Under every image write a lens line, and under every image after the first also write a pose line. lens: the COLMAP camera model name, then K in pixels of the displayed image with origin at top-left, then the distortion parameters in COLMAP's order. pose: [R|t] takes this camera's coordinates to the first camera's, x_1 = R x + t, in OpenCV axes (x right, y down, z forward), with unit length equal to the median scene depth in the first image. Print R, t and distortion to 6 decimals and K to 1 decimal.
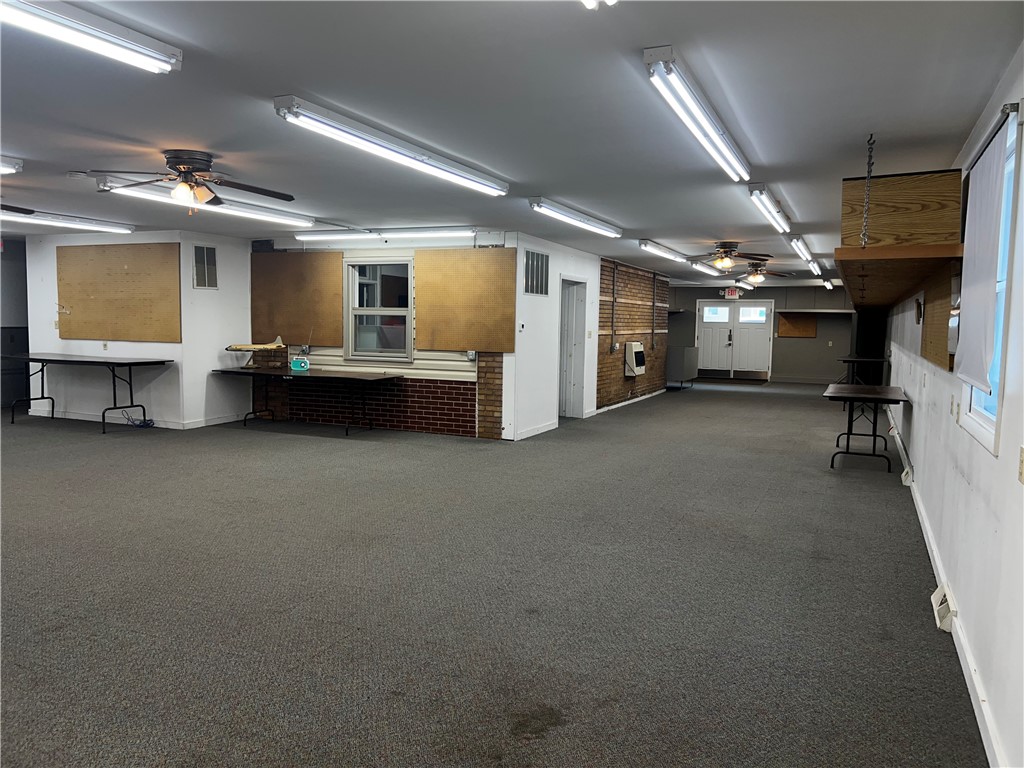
lens RADIAL K [[774.6, 0, 505.4], [0, 774.6, 387.9], [0, 0, 1]] dist [0.071575, -0.072659]
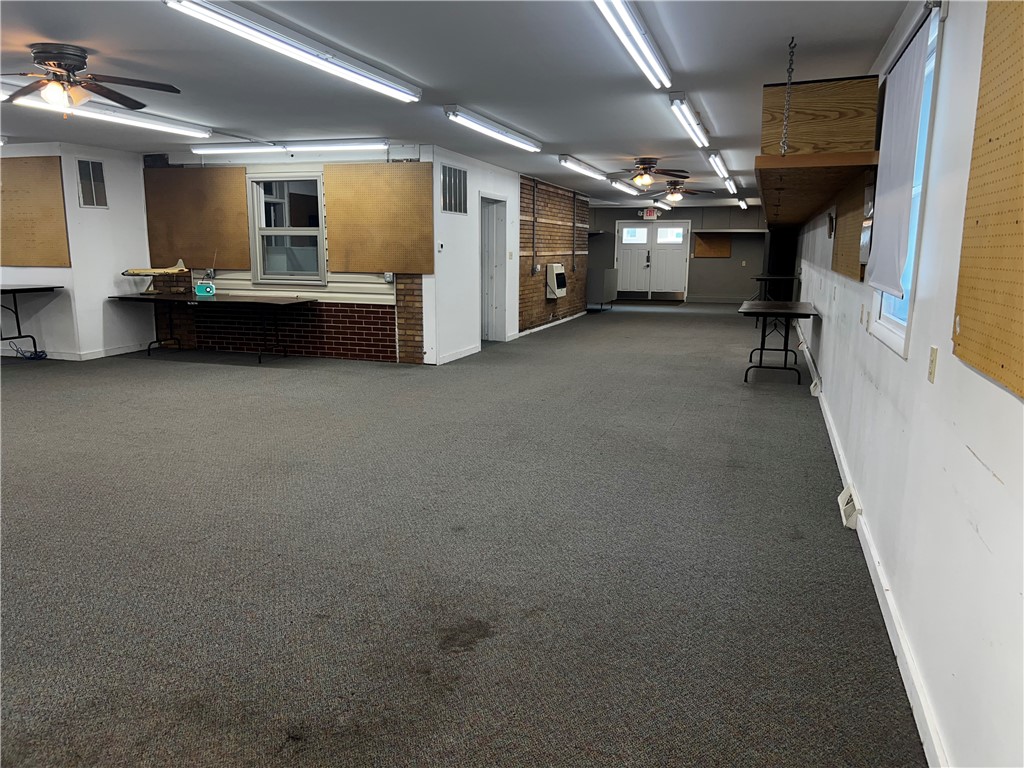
lens RADIAL K [[774.6, 0, 507.5], [0, 774.6, 397.4], [0, 0, 1]] dist [0.071575, -0.072659]
pose [[0.994456, -0.029211, 0.101011, 0.000630], [0.018319, 0.994077, 0.107127, 0.005037], [-0.103542, -0.104683, 0.989101, 0.010855]]
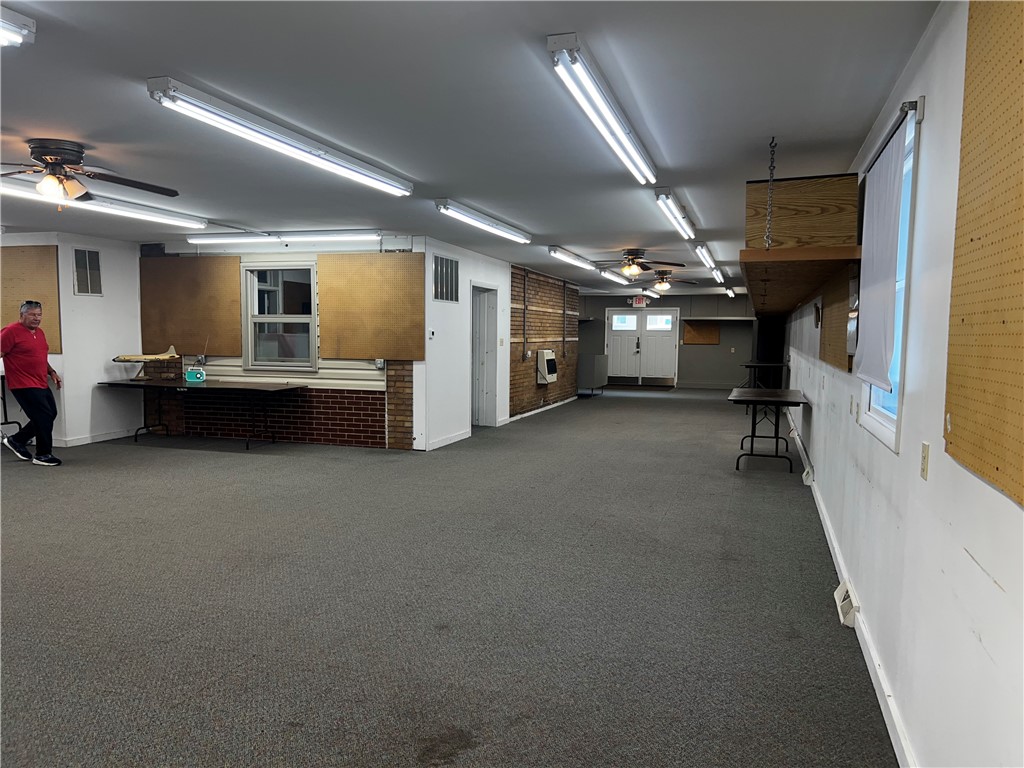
lens RADIAL K [[774.6, 0, 504.4], [0, 774.6, 410.9], [0, 0, 1]] dist [0.071575, -0.072659]
pose [[0.993882, -0.017519, 0.109051, 0.003945], [0.015698, 0.999723, 0.017528, 0.002016], [-0.109327, -0.015709, 0.993882, 0.016251]]
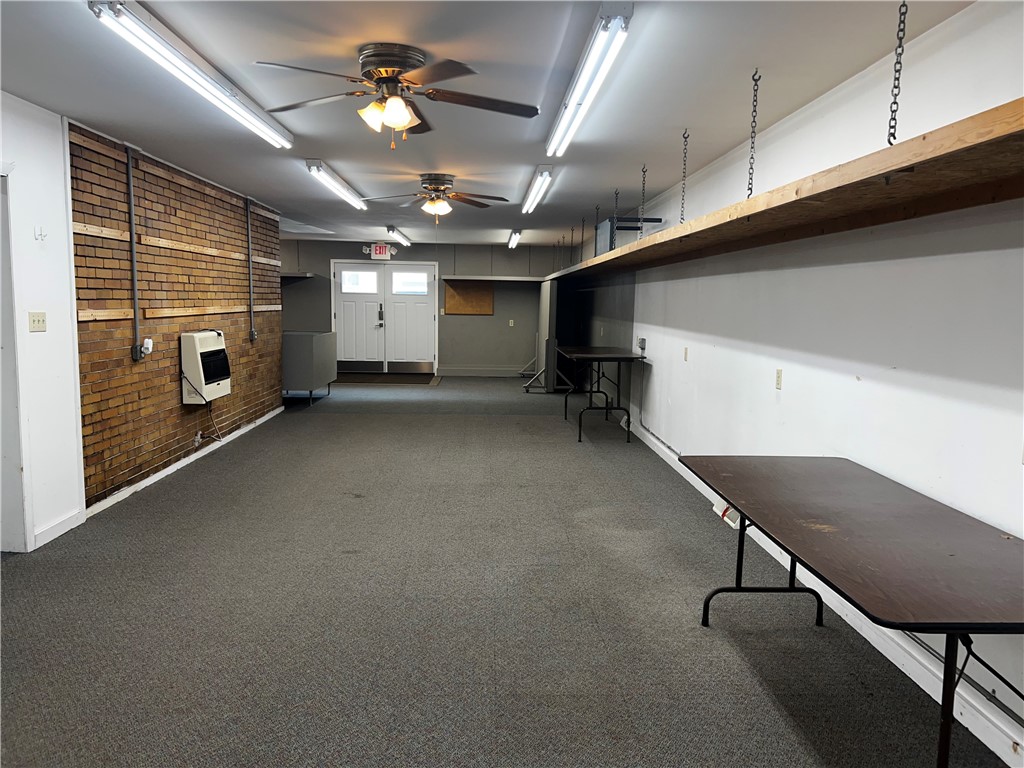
lens RADIAL K [[774.6, 0, 515.9], [0, 774.6, 388.7], [0, 0, 1]] dist [0.071575, -0.072659]
pose [[0.894041, -0.052543, 0.444894, 0.176343], [0.035915, 0.998308, 0.045730, -0.056133], [-0.446544, -0.024906, 0.894415, 0.682805]]
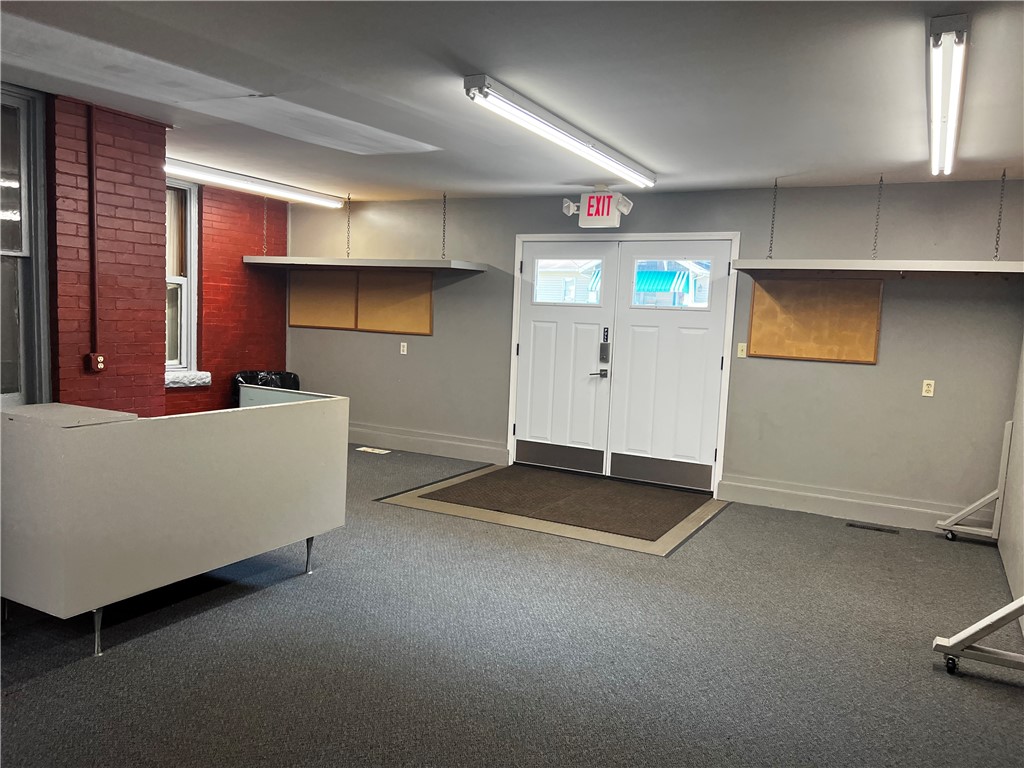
lens RADIAL K [[774.6, 0, 506.7], [0, 774.6, 388.9], [0, 0, 1]] dist [0.071575, -0.072659]
pose [[0.997093, 0.032852, -0.068749, 0.581299], [-0.032150, 0.999419, 0.011288, -0.110965], [0.069080, -0.009045, 0.997570, 1.450099]]
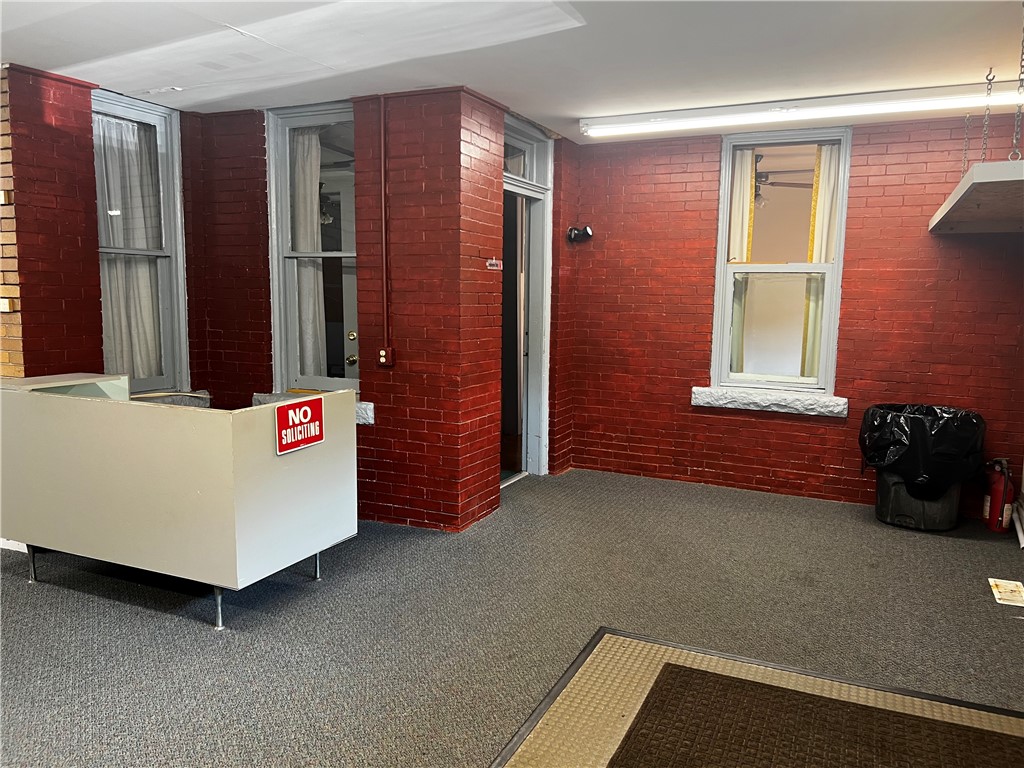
lens RADIAL K [[774.6, 0, 513.4], [0, 774.6, 385.4], [0, 0, 1]] dist [0.071575, -0.072659]
pose [[-0.005271, 0.103954, -0.994568, 0.813274], [-0.097593, 0.989781, 0.103971, -0.161965], [0.995212, 0.097610, 0.004928, 2.101228]]
